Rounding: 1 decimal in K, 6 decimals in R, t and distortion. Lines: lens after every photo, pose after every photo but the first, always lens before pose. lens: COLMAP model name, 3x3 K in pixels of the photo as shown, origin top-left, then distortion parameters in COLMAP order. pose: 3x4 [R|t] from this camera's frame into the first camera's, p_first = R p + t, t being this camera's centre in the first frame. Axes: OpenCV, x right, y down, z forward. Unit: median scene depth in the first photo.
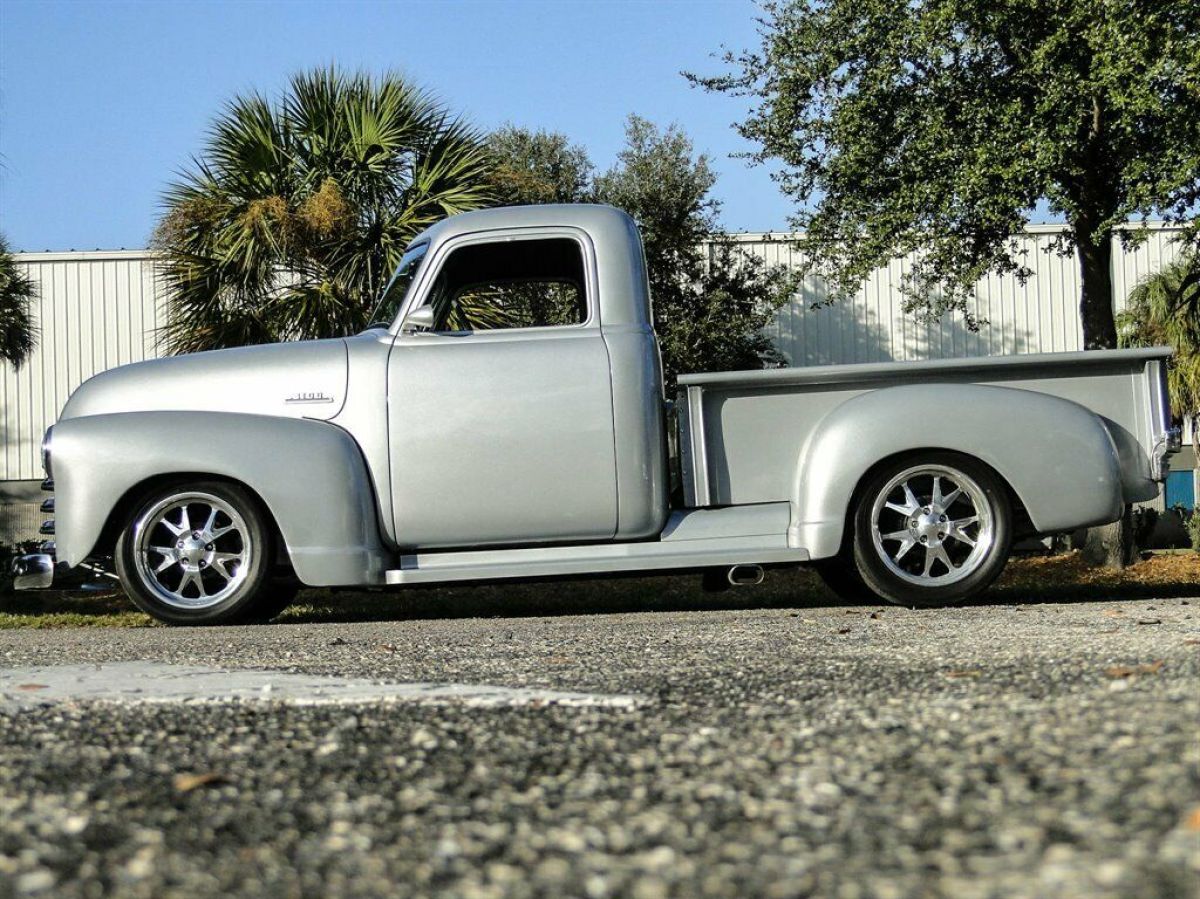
lens RADIAL K [[3717.3, 0, 600.0], [0, 3717.3, 449.5], [0, 0, 1]] dist [0.031929, -0.296666]
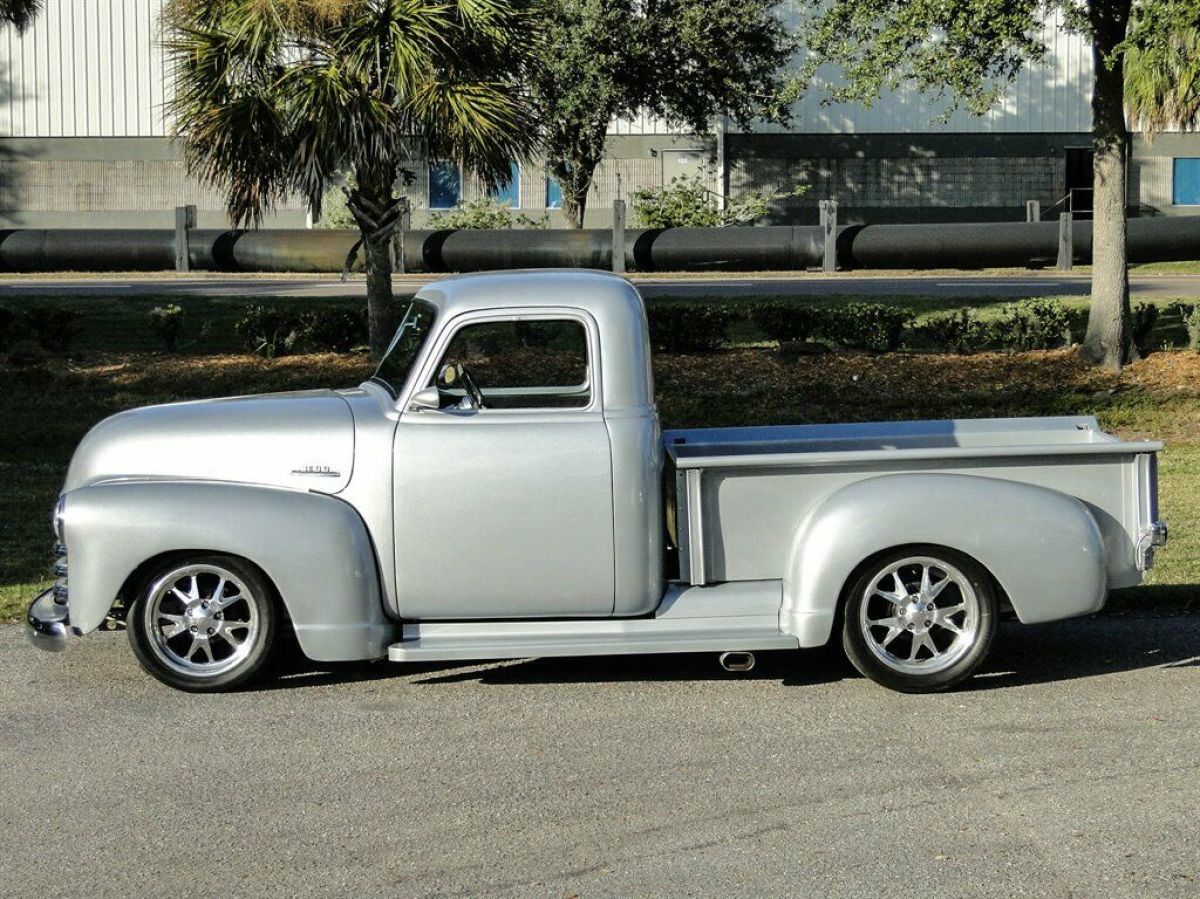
lens RADIAL K [[3784.7, 0, 600.0], [0, 3784.7, 449.5], [0, 0, 1]] dist [0.011189, -0.082298]
pose [[0.999654, 0.026290, 0.000827, -0.001257], [-0.025962, 0.981139, 0.191552, -0.221525], [0.004225, -0.191507, 0.981482, -0.020264]]
